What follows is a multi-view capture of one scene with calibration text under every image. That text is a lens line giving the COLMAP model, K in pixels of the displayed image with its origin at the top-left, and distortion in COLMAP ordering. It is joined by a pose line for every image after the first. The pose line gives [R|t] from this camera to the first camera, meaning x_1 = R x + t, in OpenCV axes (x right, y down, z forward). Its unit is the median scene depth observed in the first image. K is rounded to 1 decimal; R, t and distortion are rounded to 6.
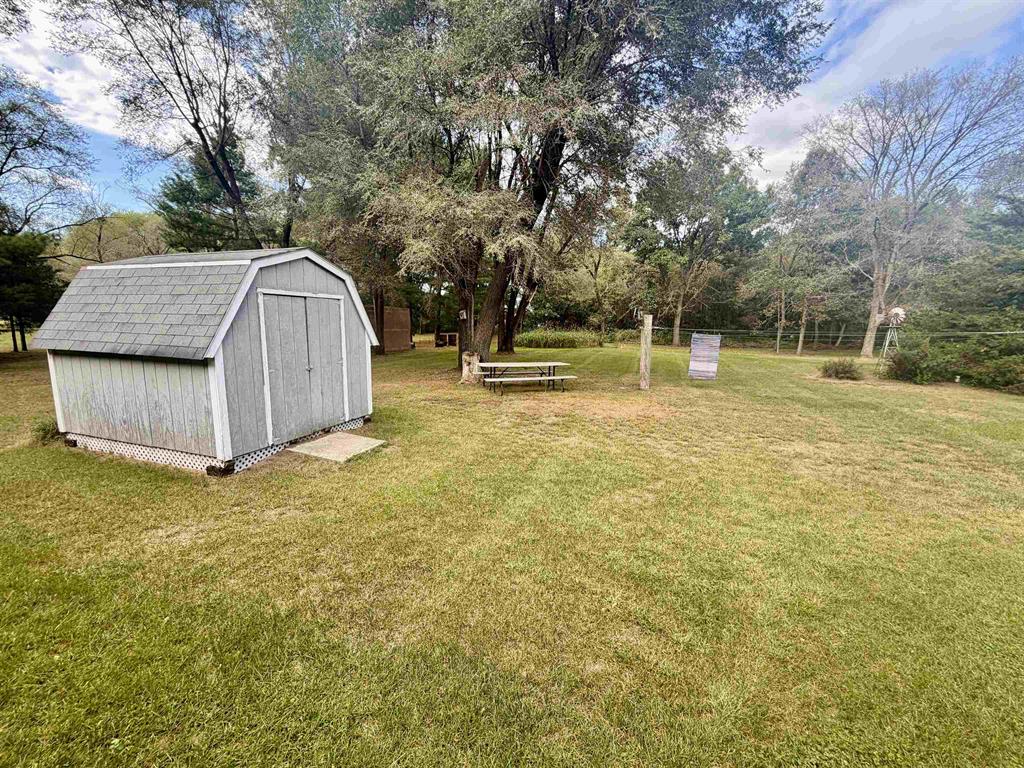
lens RADIAL K [[406.7, 0, 512.0], [0, 406.7, 384.0], [0, 0, 1]] dist [-0.013339, 0.000177]
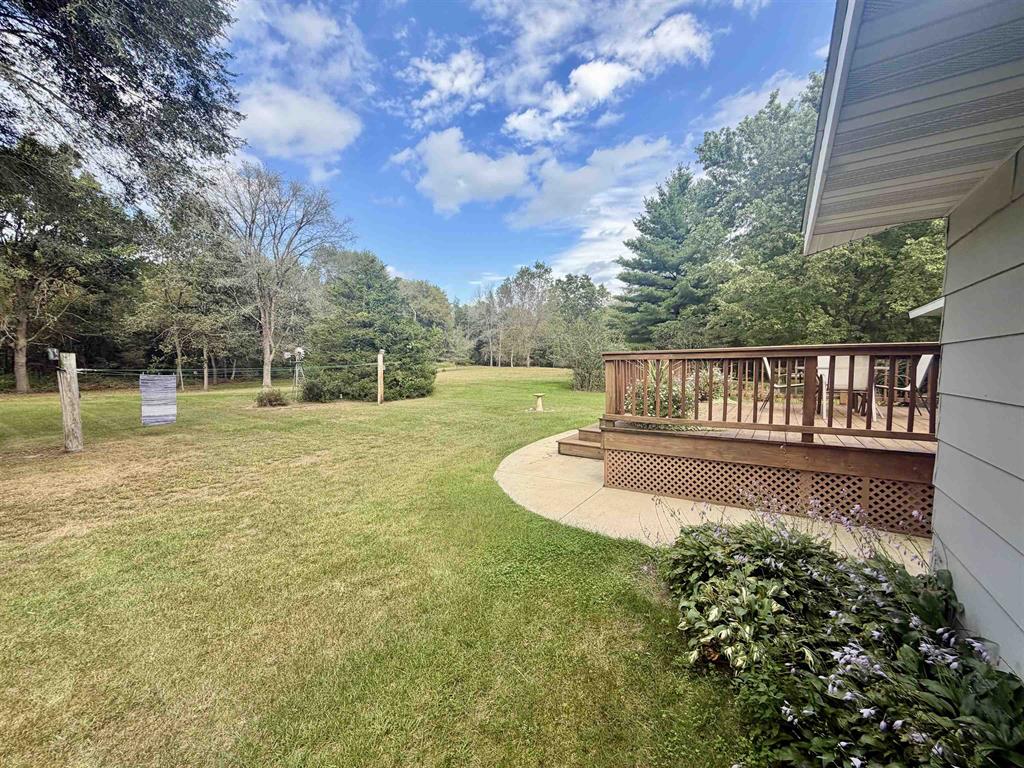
lens RADIAL K [[406.7, 0, 512.0], [0, 406.7, 384.0], [0, 0, 1]] dist [-0.013339, 0.000177]
pose [[0.237348, -0.068343, 0.969018, -0.211298], [0.149225, 0.988248, 0.033149, -0.014783], [-0.959895, 0.136734, 0.244757, 0.021340]]
